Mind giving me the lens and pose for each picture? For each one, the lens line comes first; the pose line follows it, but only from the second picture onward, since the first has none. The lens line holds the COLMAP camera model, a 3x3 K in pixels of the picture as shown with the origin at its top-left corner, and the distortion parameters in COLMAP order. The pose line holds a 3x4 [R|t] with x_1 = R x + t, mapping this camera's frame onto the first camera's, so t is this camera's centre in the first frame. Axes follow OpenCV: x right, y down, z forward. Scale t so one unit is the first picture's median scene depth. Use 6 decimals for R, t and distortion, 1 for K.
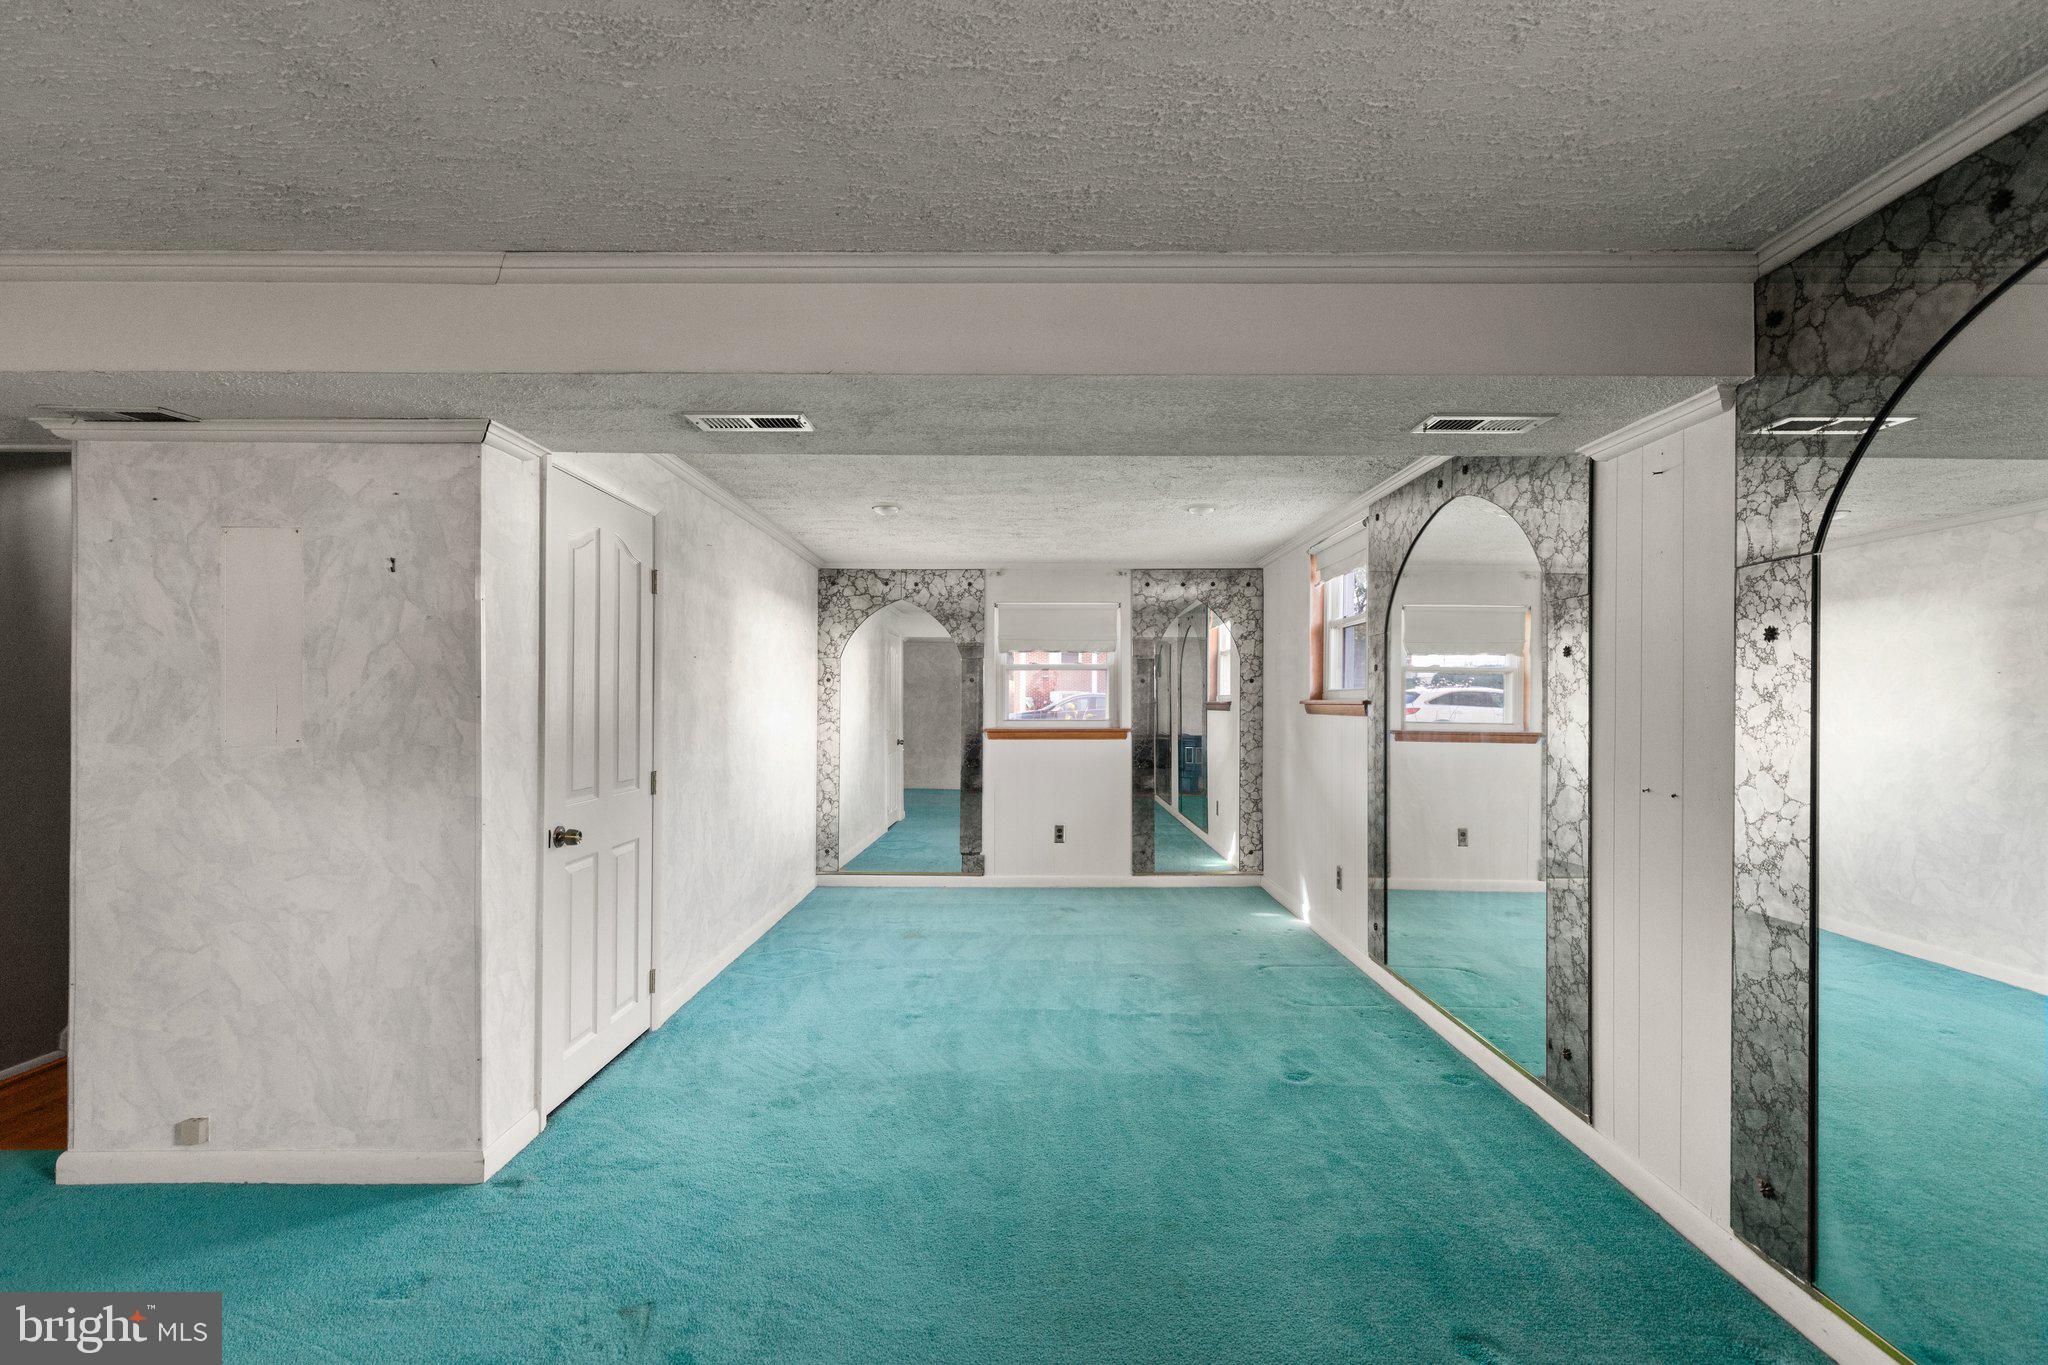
lens RADIAL K [[916.7, 0, 1020.9], [0, 916.7, 705.6], [0, 0, 1]] dist [0.001047, -0.000648]
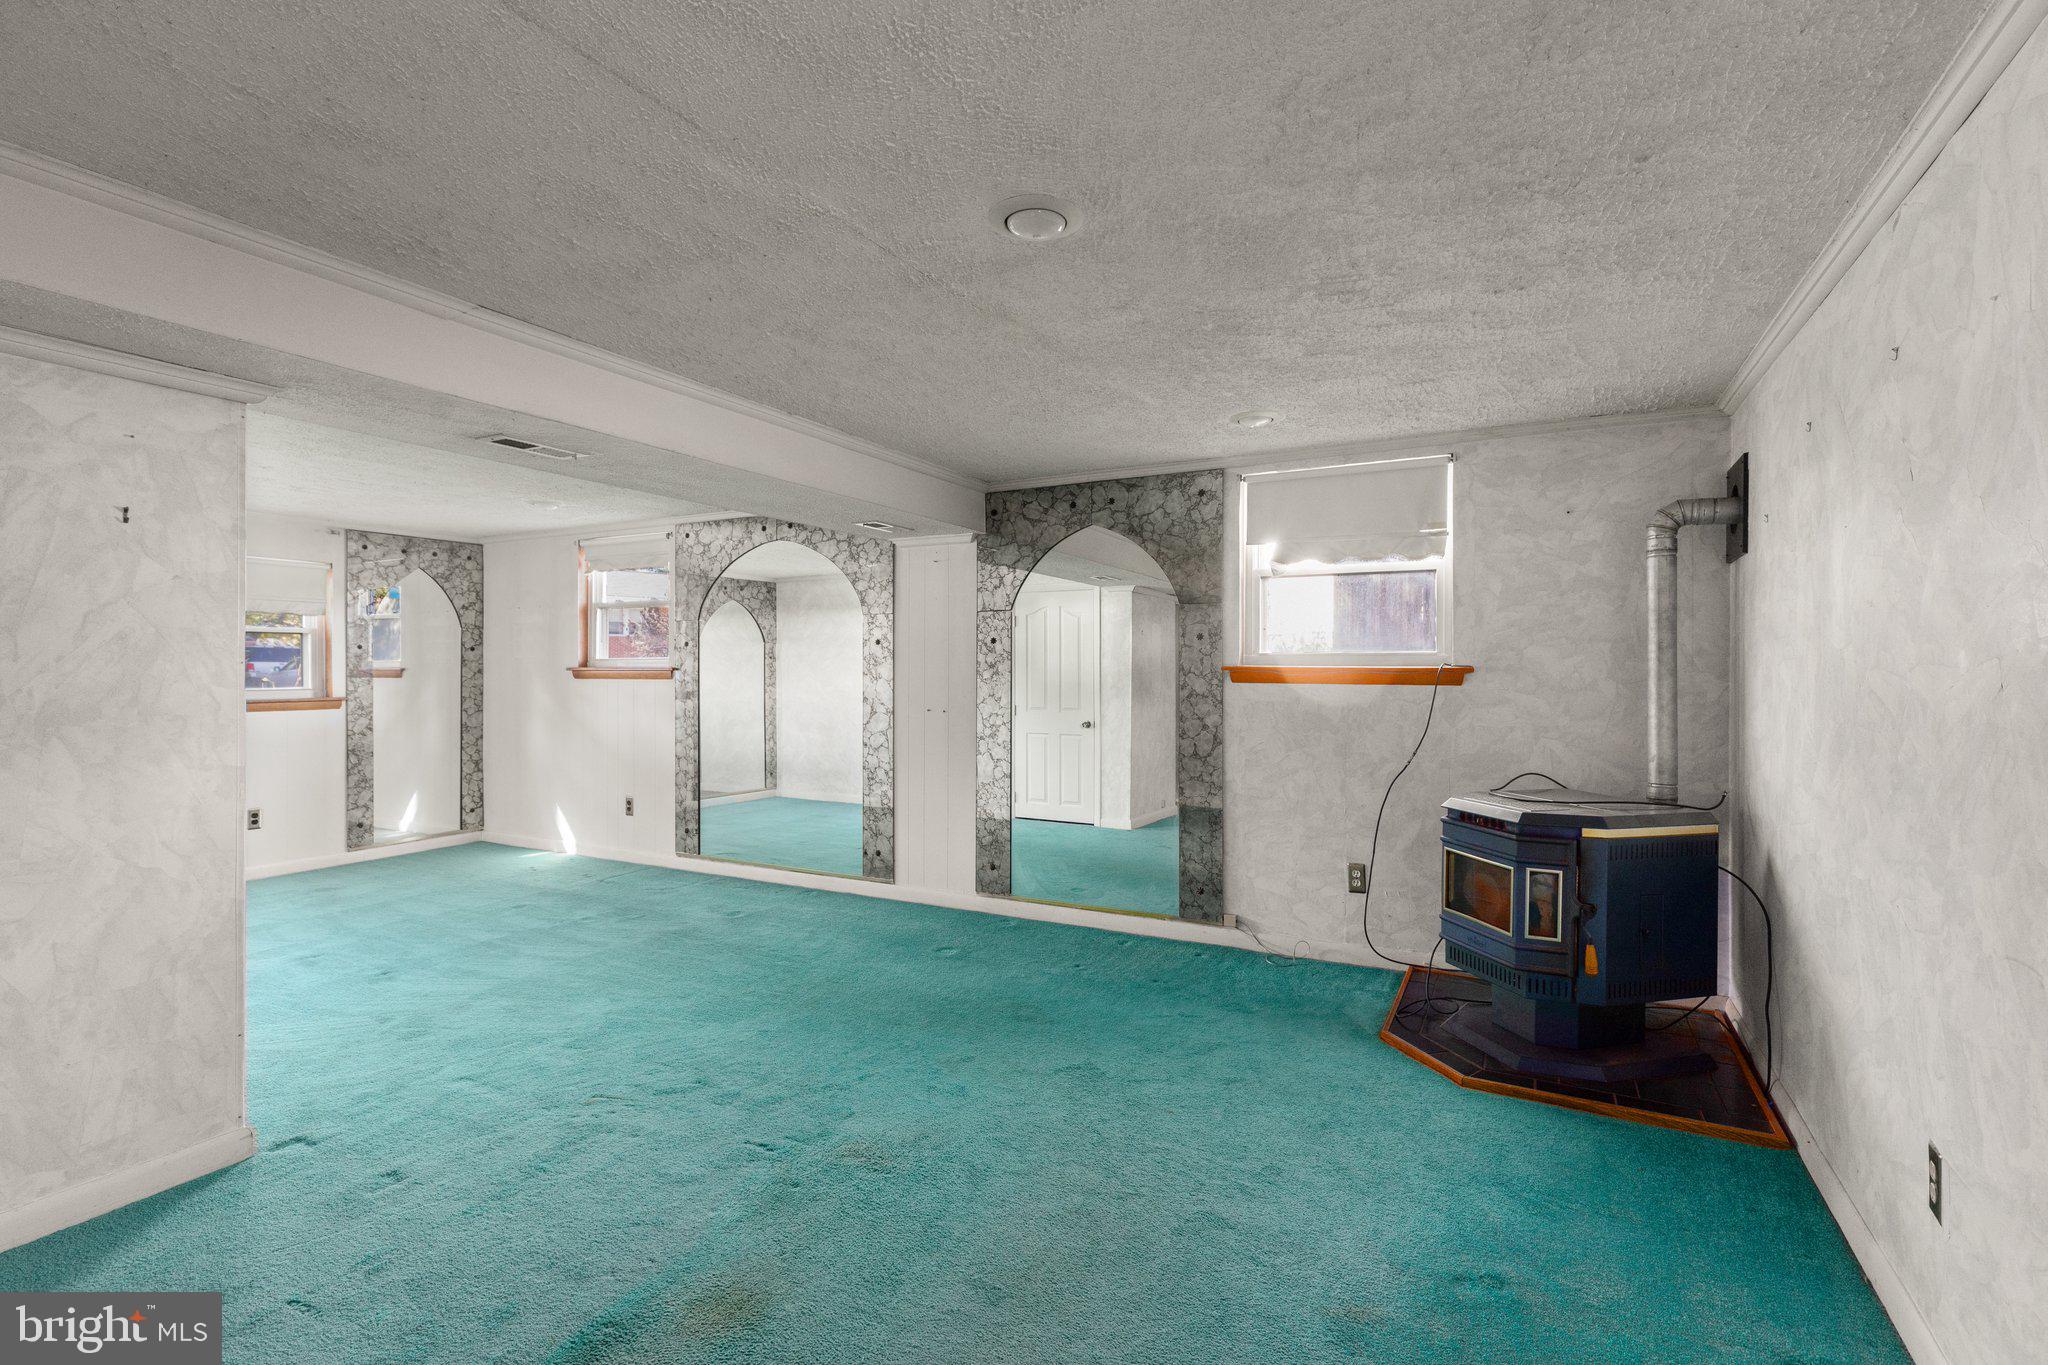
lens RADIAL K [[938.8, 0, 1025.3], [0, 938.8, 695.7], [0, 0, 1]] dist [0.002419, -0.008577]
pose [[0.469113, -0.025271, 0.882777, -1.057780], [0.004351, 0.999645, 0.026305, 0.002669], [-0.883128, -0.008499, 0.469056, -0.198937]]
